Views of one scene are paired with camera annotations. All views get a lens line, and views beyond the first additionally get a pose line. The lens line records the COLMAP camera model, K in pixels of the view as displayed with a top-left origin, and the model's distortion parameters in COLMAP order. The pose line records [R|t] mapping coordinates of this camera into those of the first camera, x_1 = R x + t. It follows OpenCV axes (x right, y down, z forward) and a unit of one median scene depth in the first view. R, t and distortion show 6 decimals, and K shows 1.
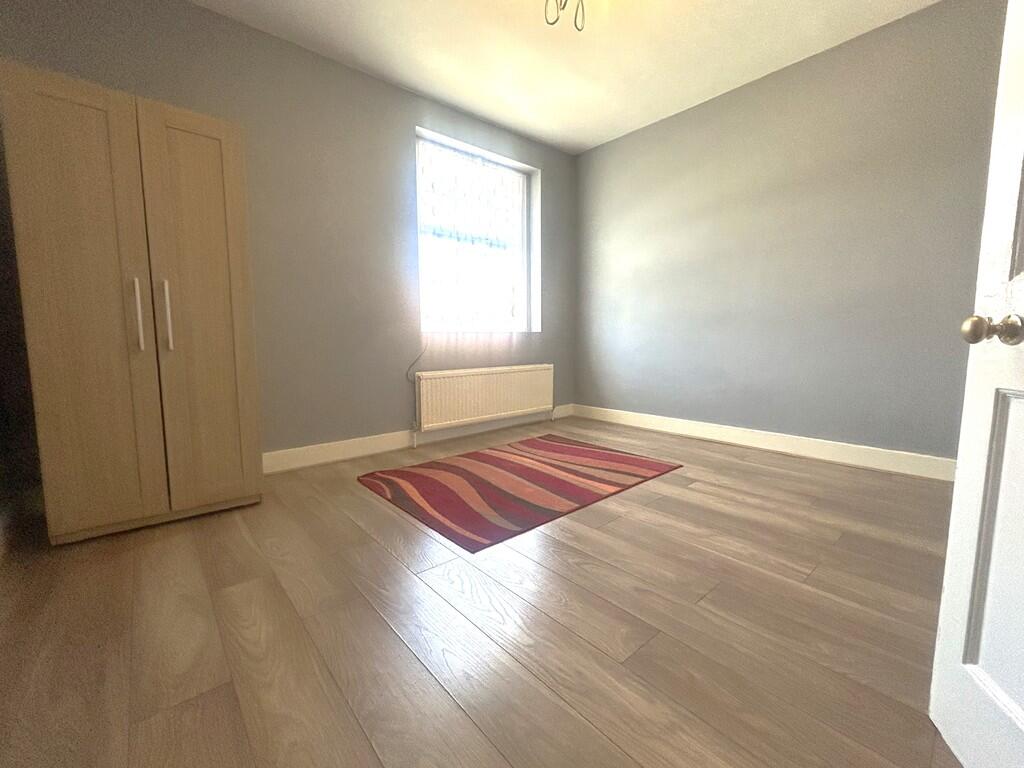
lens RADIAL K [[414.9, 0, 514.3], [0, 414.9, 379.2], [0, 0, 1]] dist [0.002222, 0.000677]
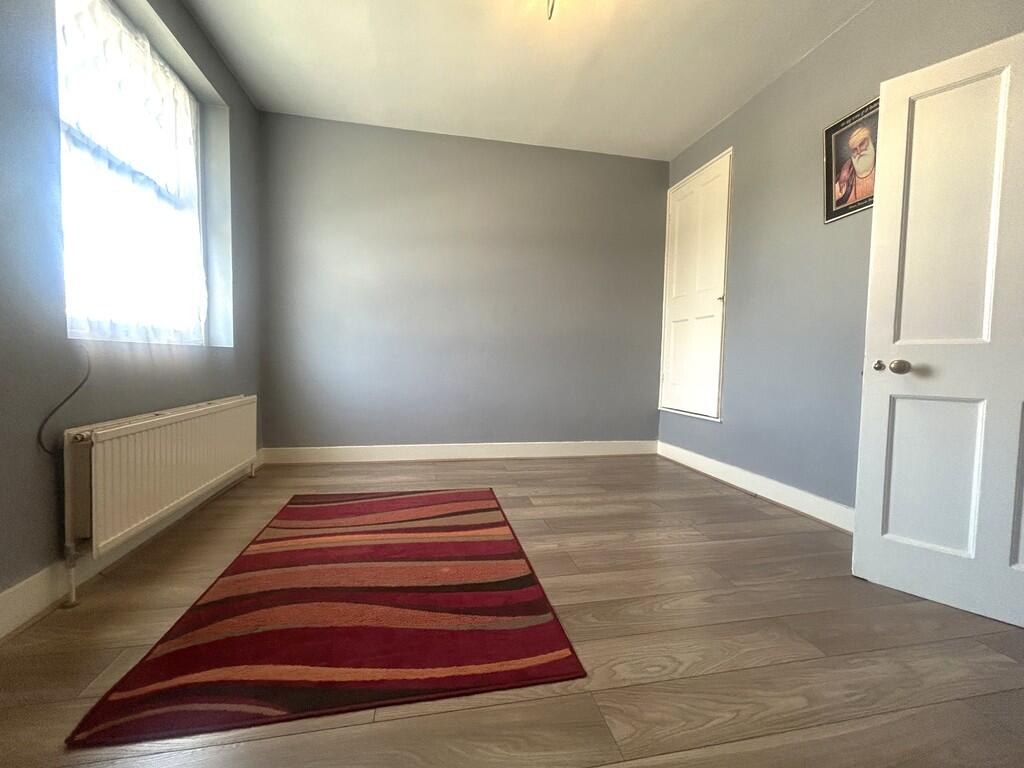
lens RADIAL K [[414.9, 0, 514.3], [0, 414.9, 379.2], [0, 0, 1]] dist [0.002222, 0.000677]
pose [[0.508055, -0.018782, 0.861120, -0.443781], [0.061461, 0.998004, -0.014494, -0.039648], [-0.859129, 0.060289, 0.508195, 0.435722]]
